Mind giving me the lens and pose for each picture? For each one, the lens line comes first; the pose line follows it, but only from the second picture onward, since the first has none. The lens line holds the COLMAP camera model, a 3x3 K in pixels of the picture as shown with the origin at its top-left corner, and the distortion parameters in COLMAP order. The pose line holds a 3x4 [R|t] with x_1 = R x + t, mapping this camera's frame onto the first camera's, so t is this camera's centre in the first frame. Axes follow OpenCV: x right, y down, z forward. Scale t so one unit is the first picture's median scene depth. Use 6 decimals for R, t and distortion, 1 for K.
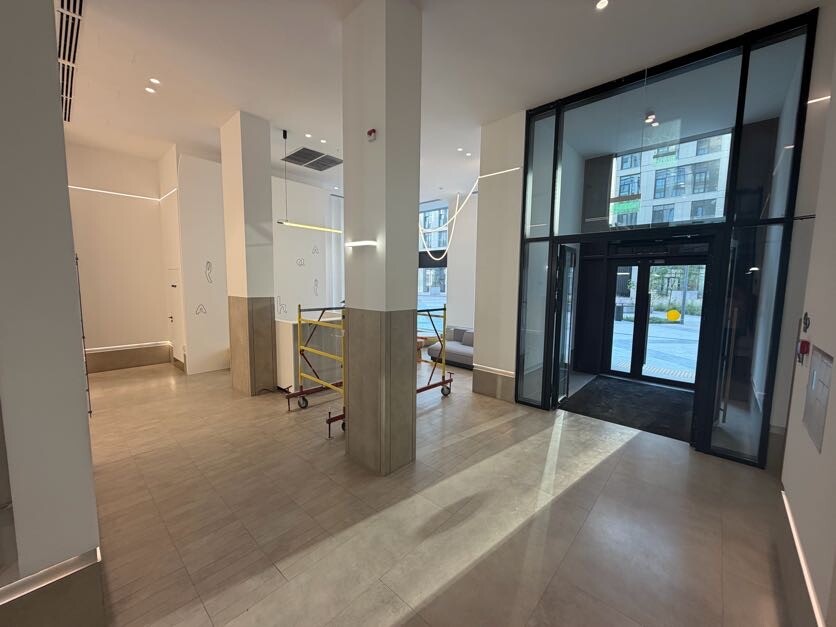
lens RADIAL K [[333.8, 0, 418.0], [0, 333.8, 313.5], [0, 0, 1]] dist [0.000565, 0.000011]
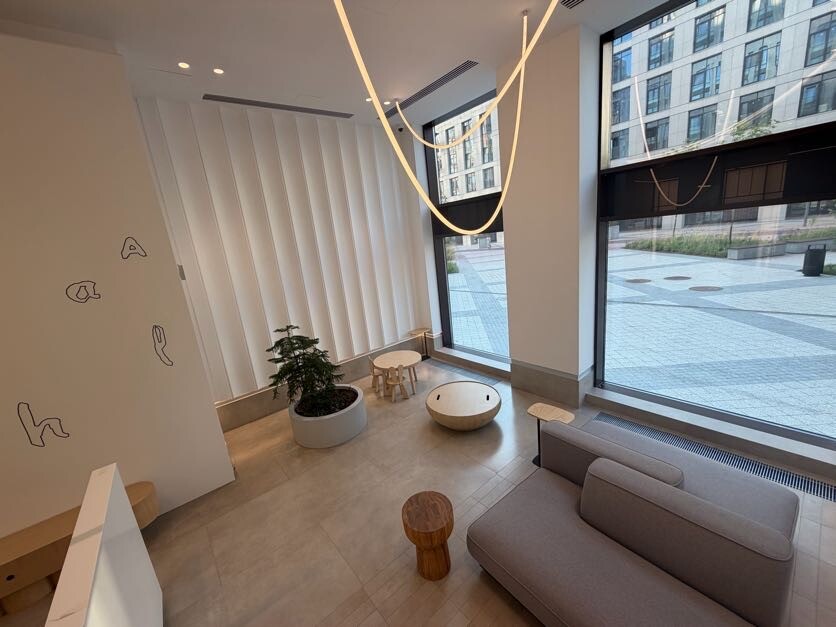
lens RADIAL K [[333.4, 0, 418.0], [0, 333.4, 313.5], [0, 0, 1]] dist [-0.001942, -0.000274]
pose [[0.982537, -0.086110, -0.164944, 0.008025], [0.108881, 0.984928, 0.134392, -0.021641], [0.150886, -0.150004, 0.977104, 0.110020]]
